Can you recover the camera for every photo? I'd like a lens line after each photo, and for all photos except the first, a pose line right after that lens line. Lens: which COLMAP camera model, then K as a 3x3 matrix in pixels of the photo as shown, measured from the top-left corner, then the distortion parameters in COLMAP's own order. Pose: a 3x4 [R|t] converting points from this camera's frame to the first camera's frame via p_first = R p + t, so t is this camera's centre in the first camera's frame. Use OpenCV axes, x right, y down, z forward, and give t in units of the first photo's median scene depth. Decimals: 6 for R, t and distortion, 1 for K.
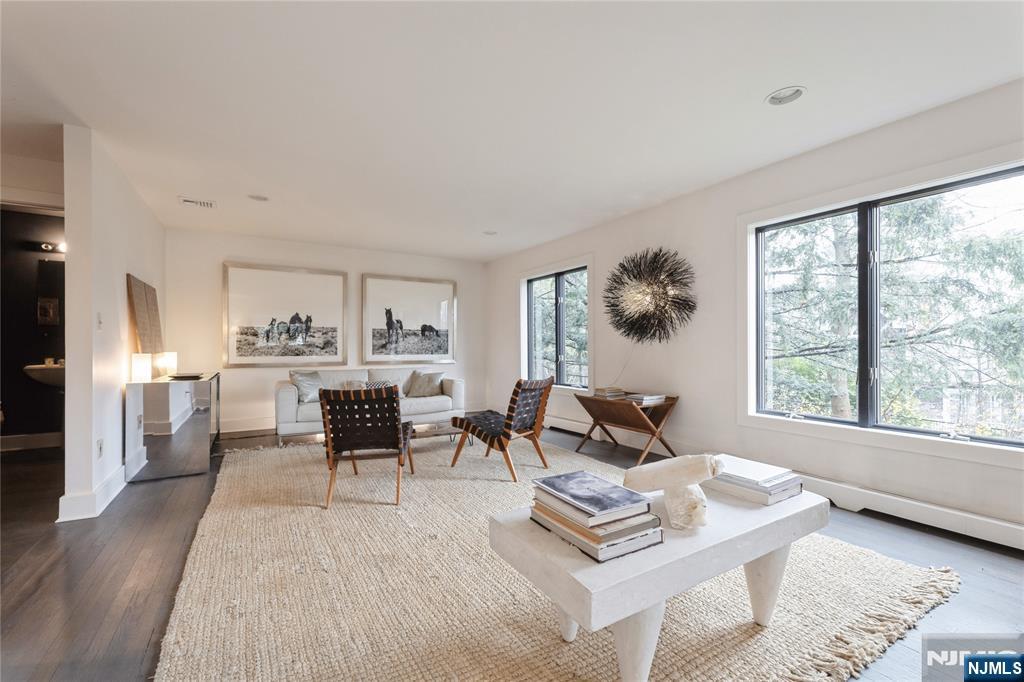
lens RADIAL K [[427.6, 0, 489.0], [0, 427.6, 347.6], [0, 0, 1]] dist [0.006888, -0.001167]
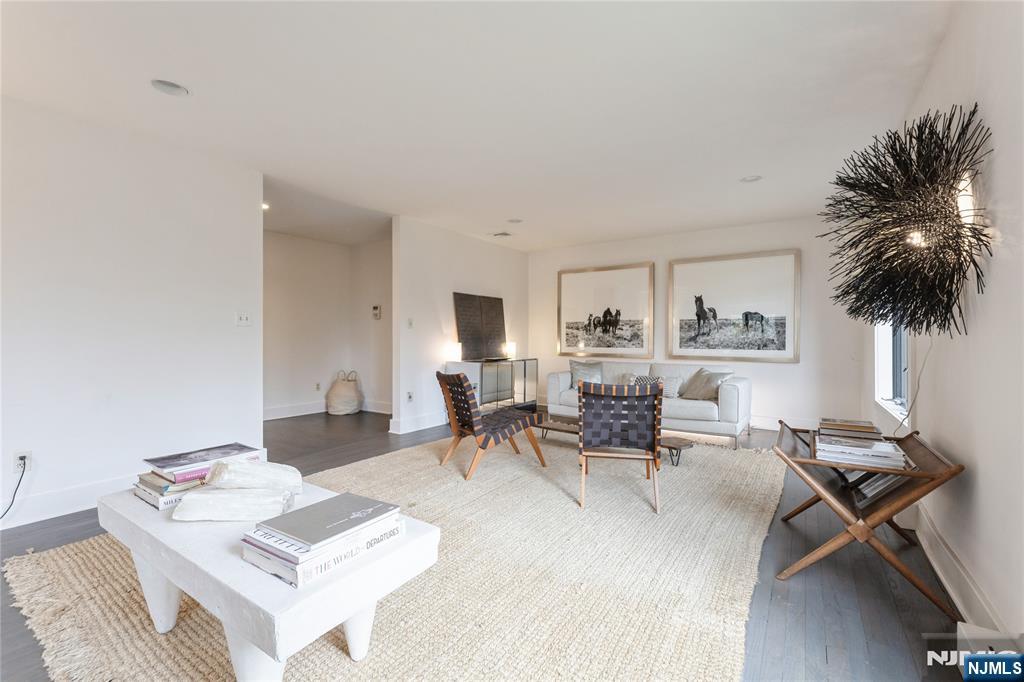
lens RADIAL K [[427.6, 0, 509.3], [0, 427.6, 336.0], [0, 0, 1]] dist [0.006888, -0.001167]
pose [[0.450301, -0.003213, -0.892871, 0.382273], [-0.008113, 0.999938, -0.007690, 0.000392], [0.892840, 0.010707, 0.450247, 0.273431]]
